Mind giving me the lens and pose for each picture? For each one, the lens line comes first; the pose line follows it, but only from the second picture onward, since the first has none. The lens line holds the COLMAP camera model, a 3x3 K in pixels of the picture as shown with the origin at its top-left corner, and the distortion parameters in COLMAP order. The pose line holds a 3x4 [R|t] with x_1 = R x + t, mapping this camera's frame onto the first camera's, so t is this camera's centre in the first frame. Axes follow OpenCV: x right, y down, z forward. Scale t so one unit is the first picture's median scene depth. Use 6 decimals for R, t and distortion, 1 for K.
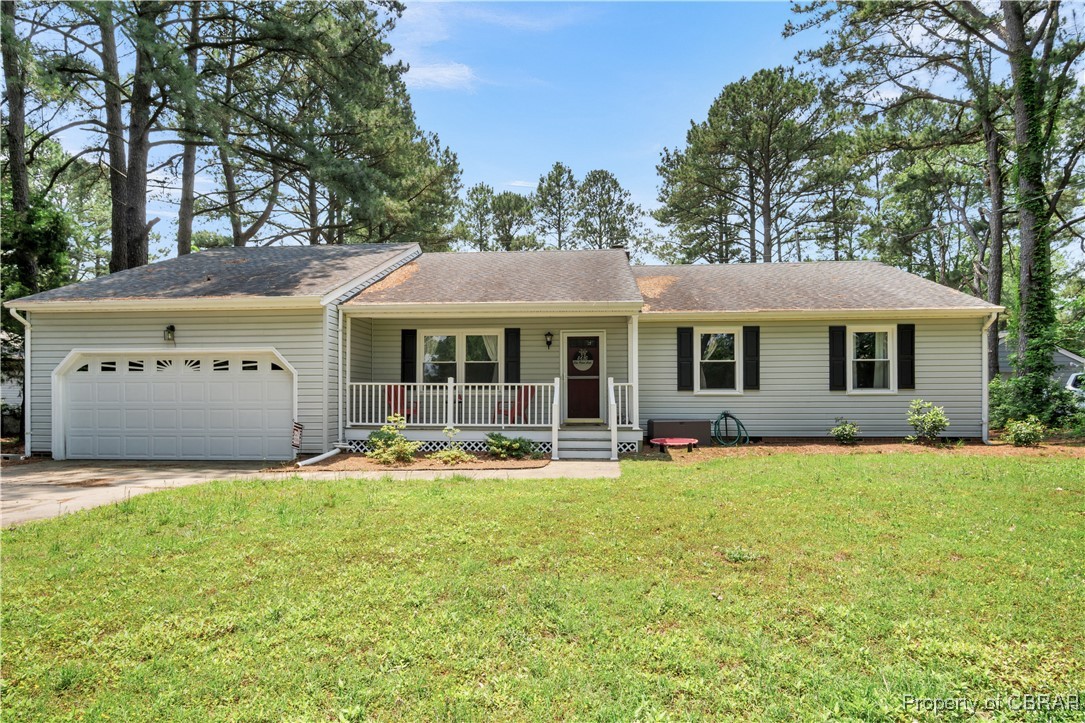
lens RADIAL K [[620.2, 0, 540.3], [0, 620.2, 404.3], [0, 0, 1]] dist [-0.001352, -0.001157]
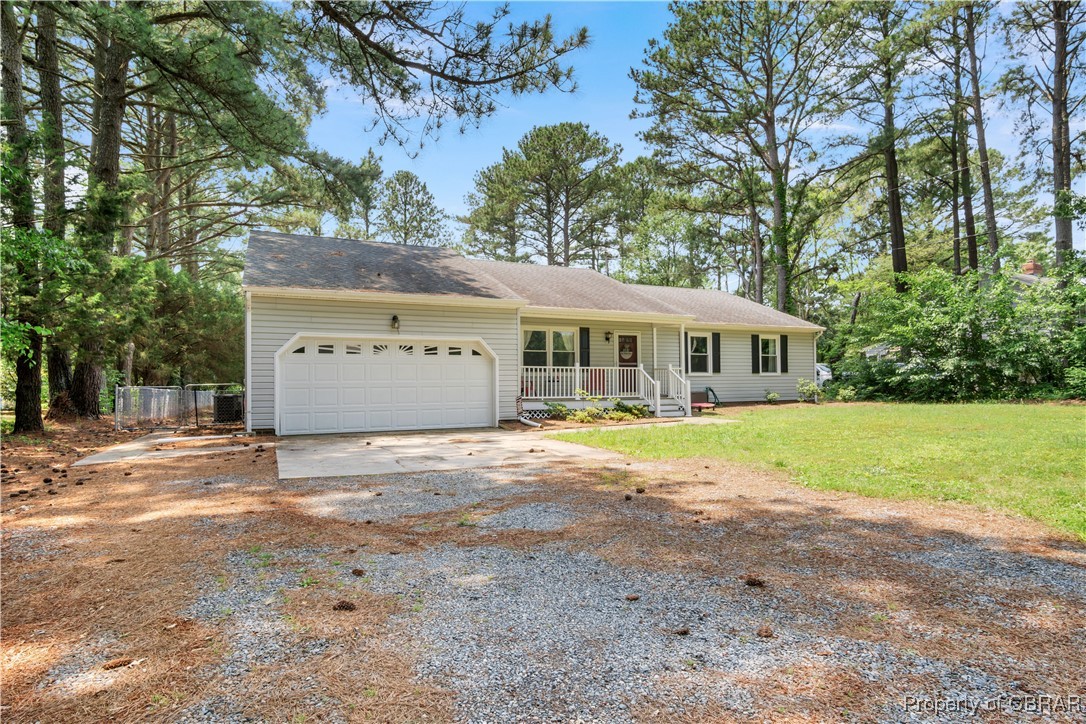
lens RADIAL K [[600.2, 0, 540.6], [0, 600.2, 401.7], [0, 0, 1]] dist [-0.002439, -0.000817]
pose [[0.863938, -0.020874, 0.503165, -0.841690], [0.009892, 0.999651, 0.024486, 0.009592], [-0.503500, -0.016177, 0.863843, -0.112109]]
